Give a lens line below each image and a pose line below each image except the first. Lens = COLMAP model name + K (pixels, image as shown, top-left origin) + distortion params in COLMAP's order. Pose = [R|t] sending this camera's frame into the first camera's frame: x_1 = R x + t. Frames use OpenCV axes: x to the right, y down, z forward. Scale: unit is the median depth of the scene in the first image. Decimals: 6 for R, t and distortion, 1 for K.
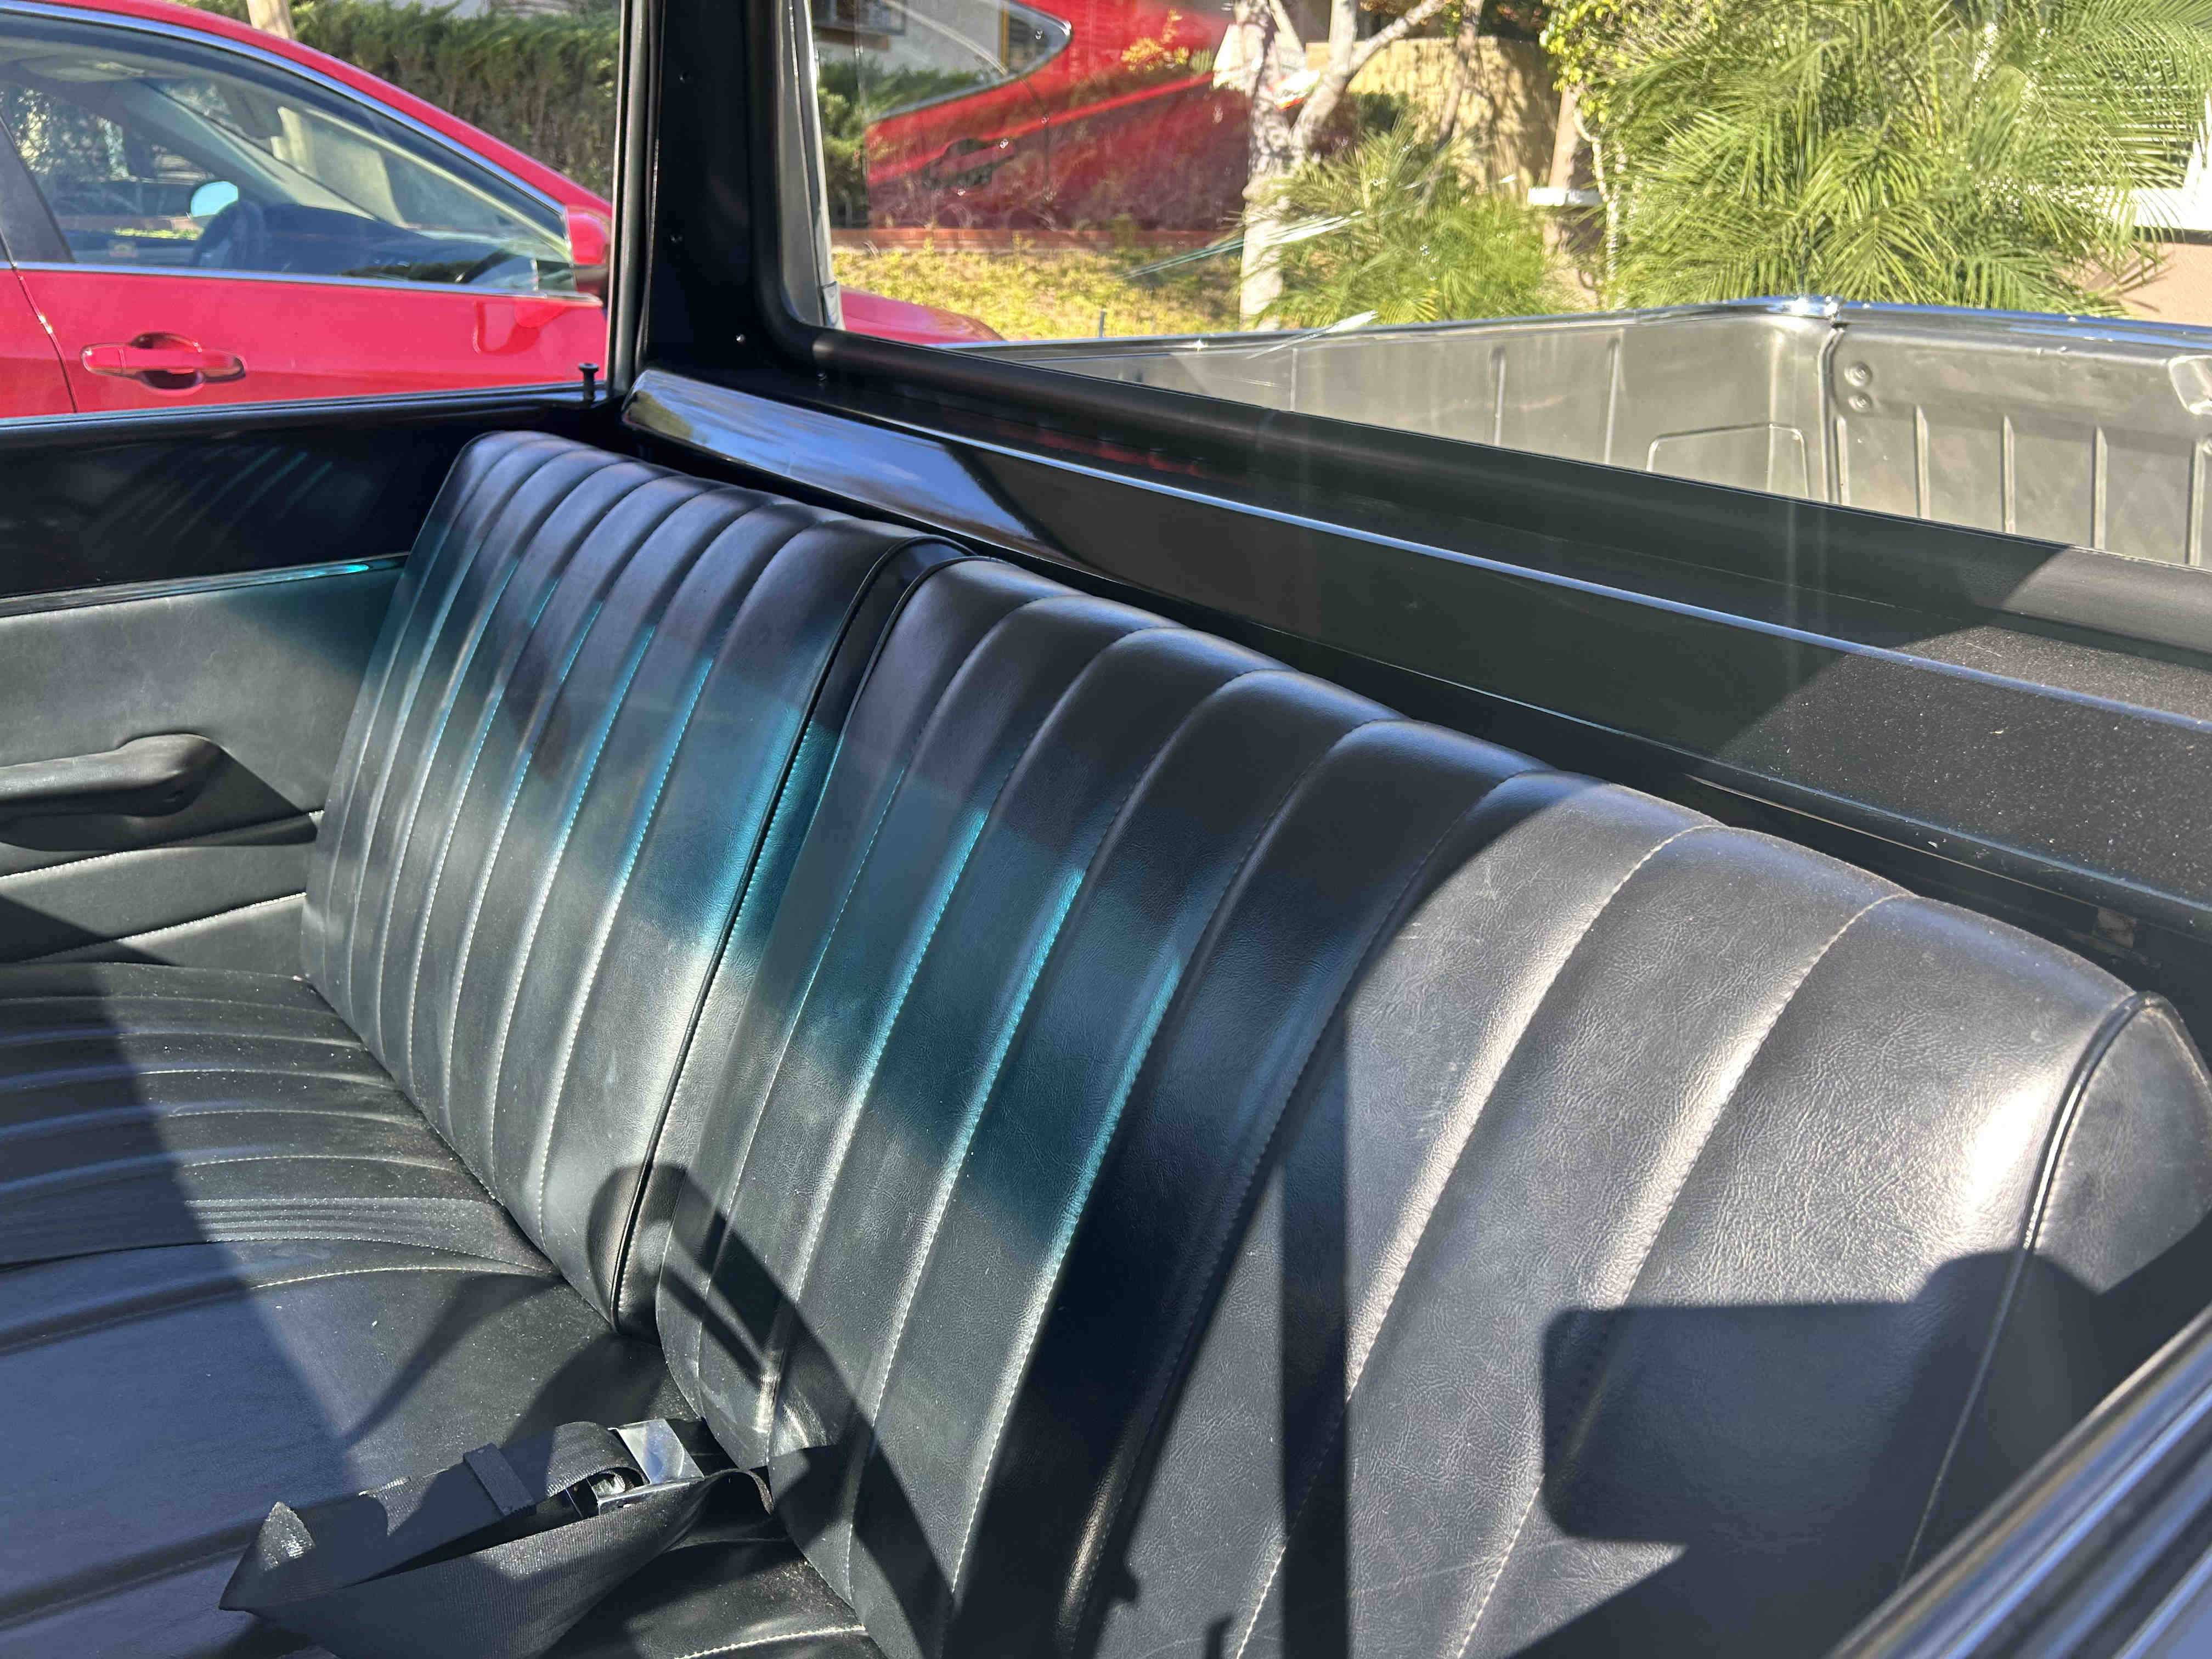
lens RADIAL K [[1682.1, 0, 1101.8], [0, 1682.1, 830.2], [0, 0, 1]] dist [-0.025433, 0.001635]
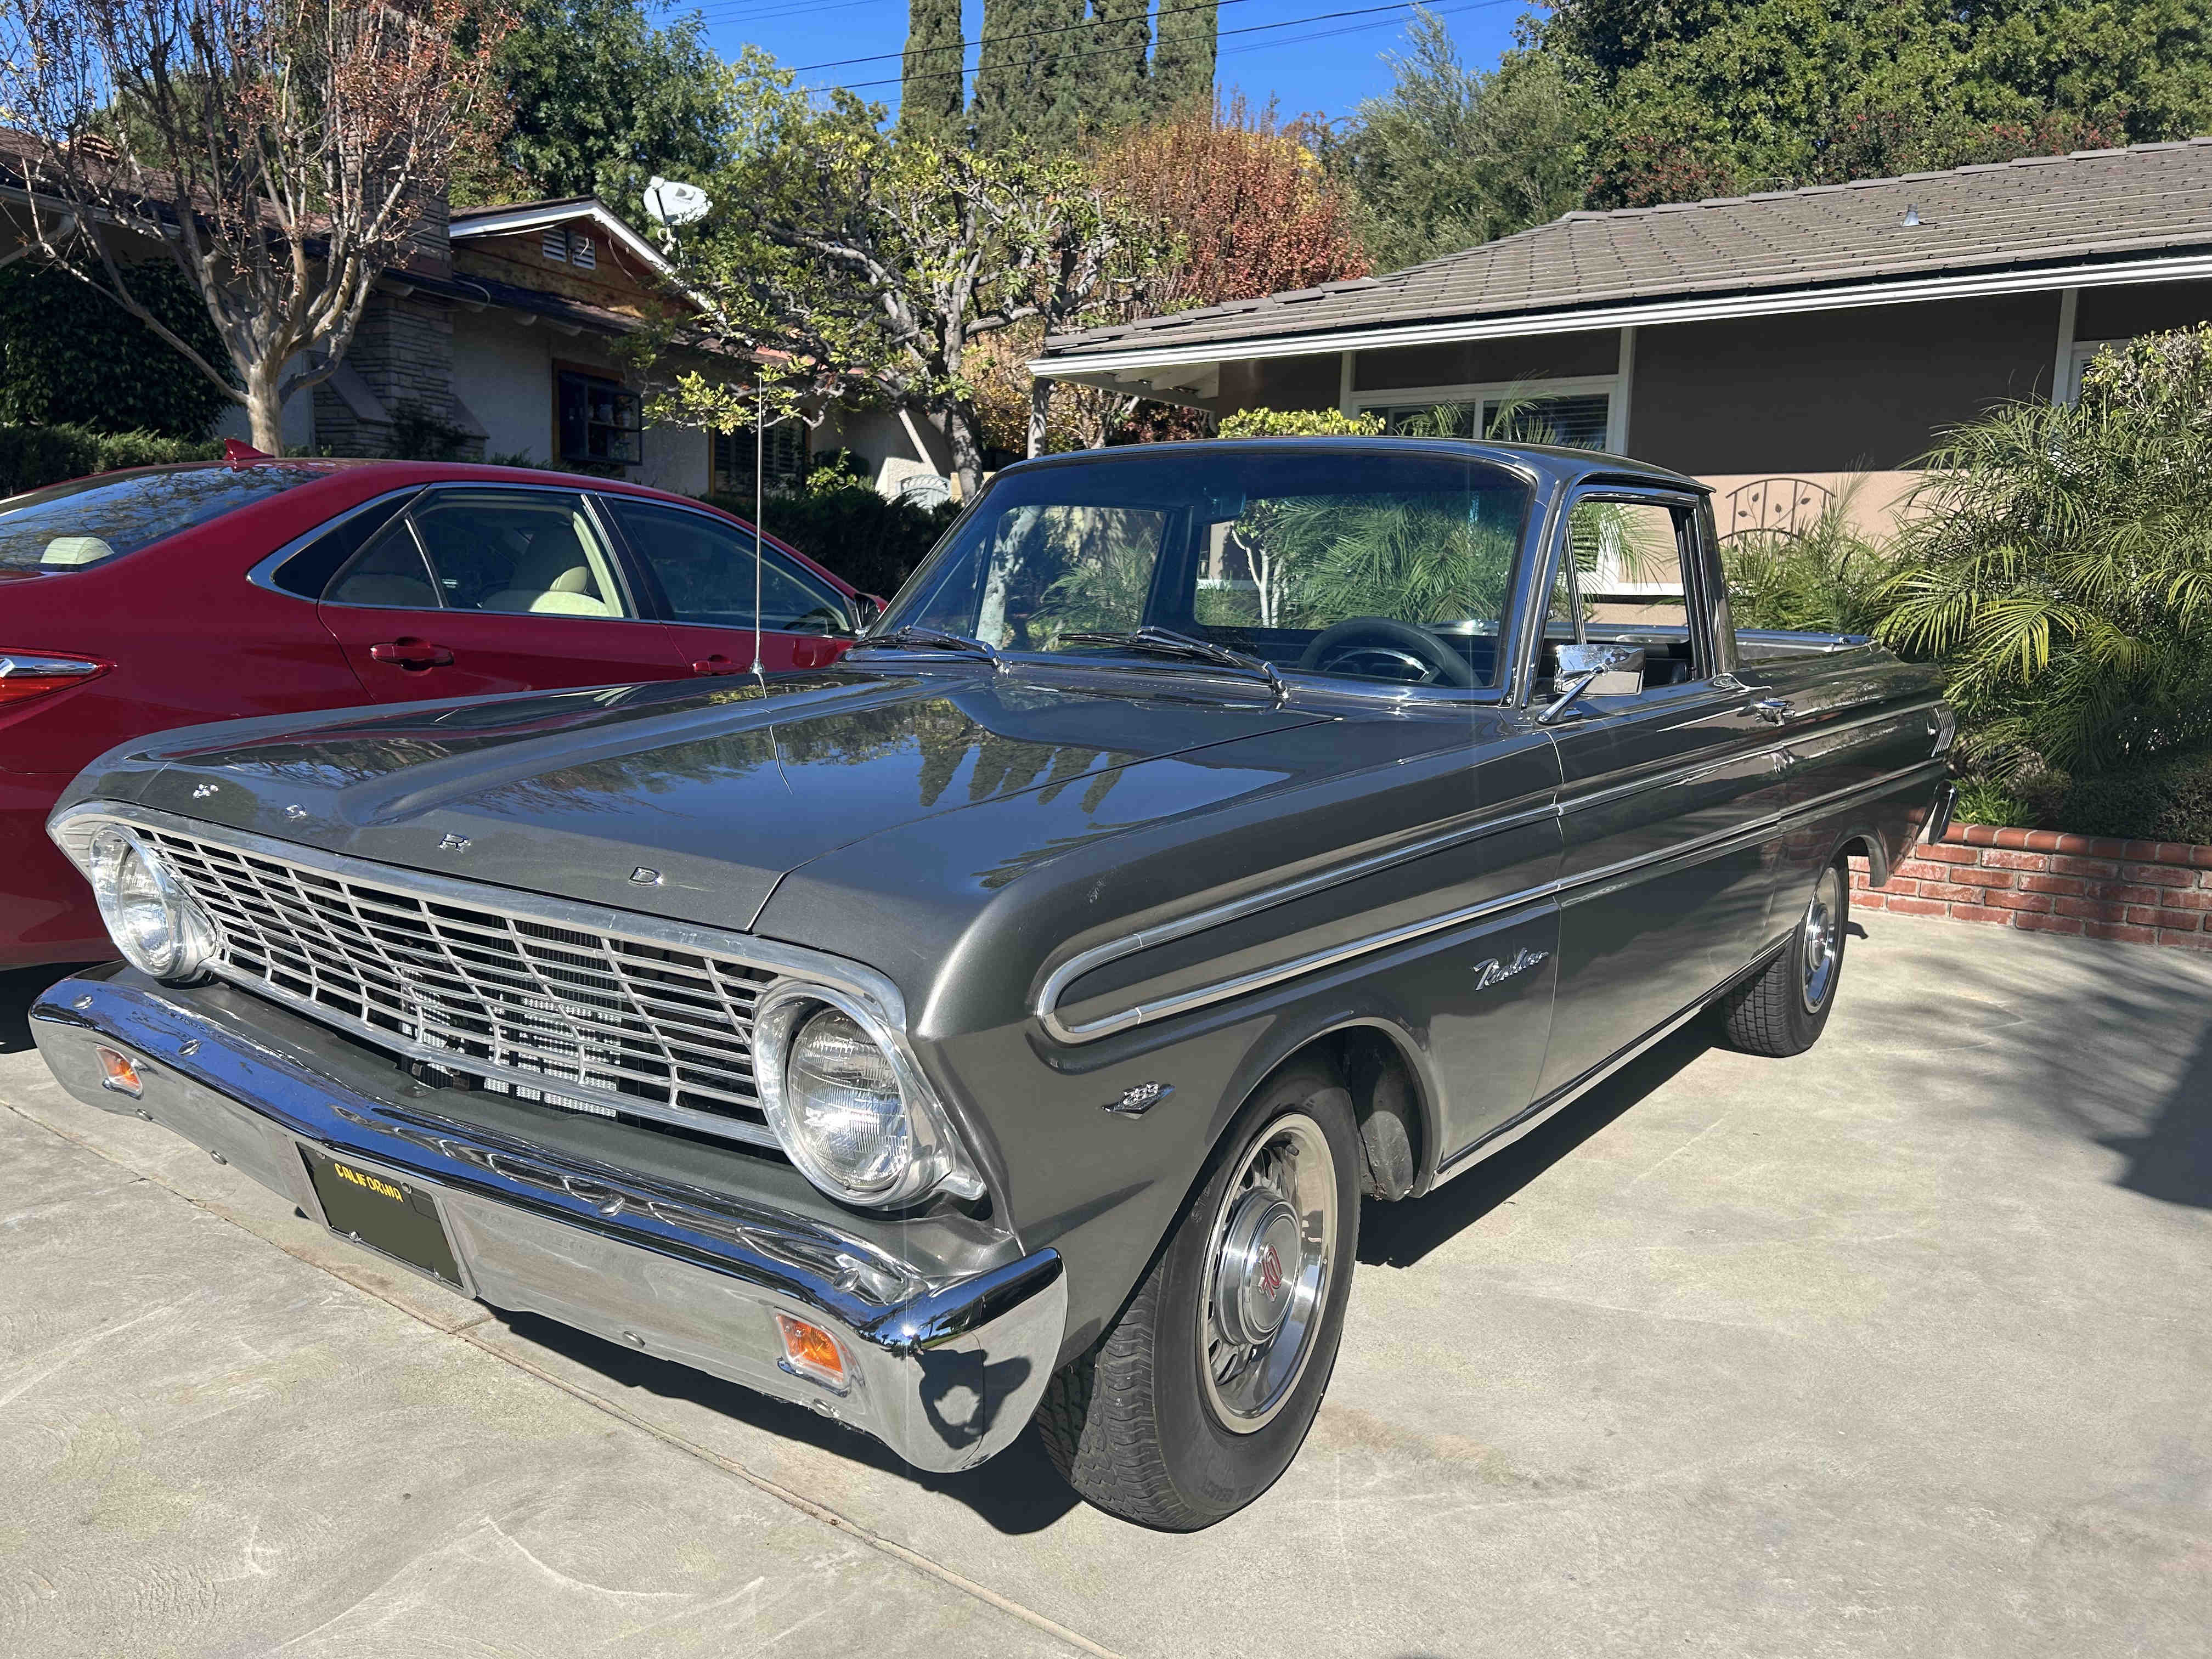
lens RADIAL K [[1682.1, 0, 1103.2], [0, 1682.1, 829.3], [0, 0, 1]] dist [-0.025433, 0.001635]
pose [[0.965027, -0.043608, 0.258499, -0.126530], [0.099076, 0.973603, -0.205625, 0.073392], [-0.242708, 0.224044, 0.943873, -0.189560]]
